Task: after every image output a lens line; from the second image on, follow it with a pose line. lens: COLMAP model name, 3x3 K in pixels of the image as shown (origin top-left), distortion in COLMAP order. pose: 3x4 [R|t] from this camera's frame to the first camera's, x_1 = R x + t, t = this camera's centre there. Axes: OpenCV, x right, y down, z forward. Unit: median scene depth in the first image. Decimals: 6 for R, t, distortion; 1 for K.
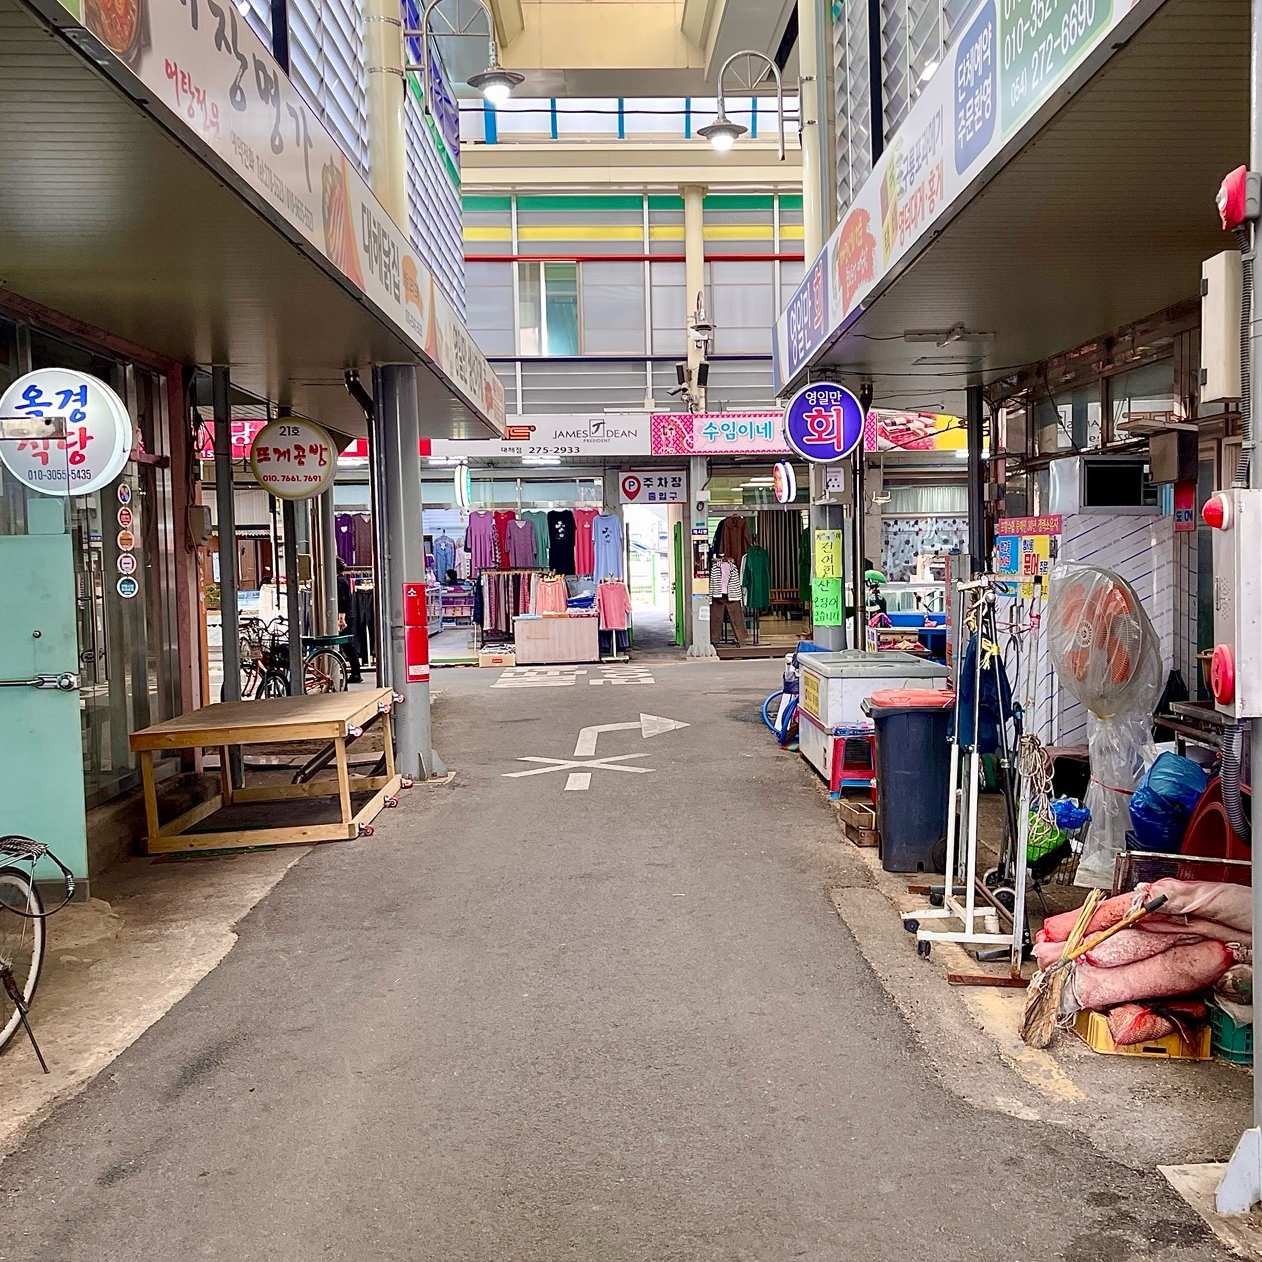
lens RADIAL K [[1268.5, 0, 702.8], [0, 1268.5, 631.6], [0, 0, 1]] dist [0.011747, -0.003969]
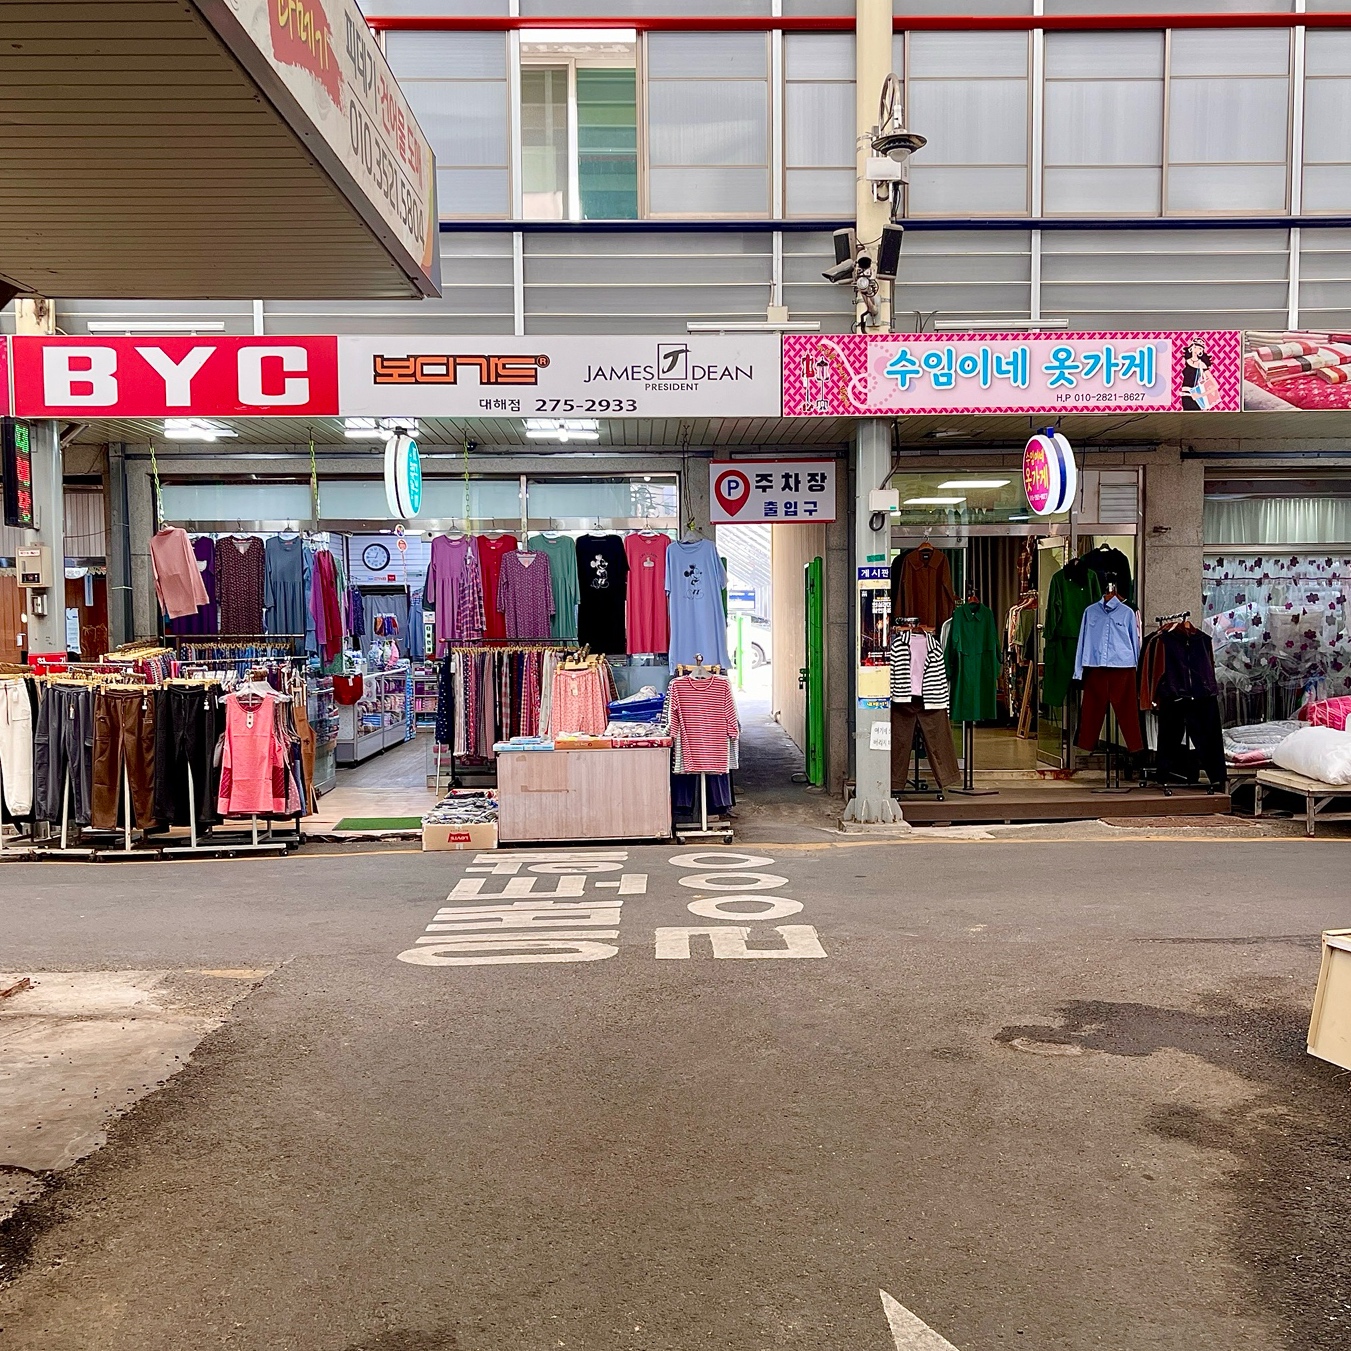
lens RADIAL K [[1099.0, 0, 675.5], [0, 1099.0, 675.5], [0, 0, 1]] dist [-0.005794, -0.007555]
pose [[0.998191, 0.011645, -0.058984, -0.054497], [-0.012063, 0.999905, -0.006739, -0.034508], [0.058900, 0.007438, 0.998236, 0.562968]]
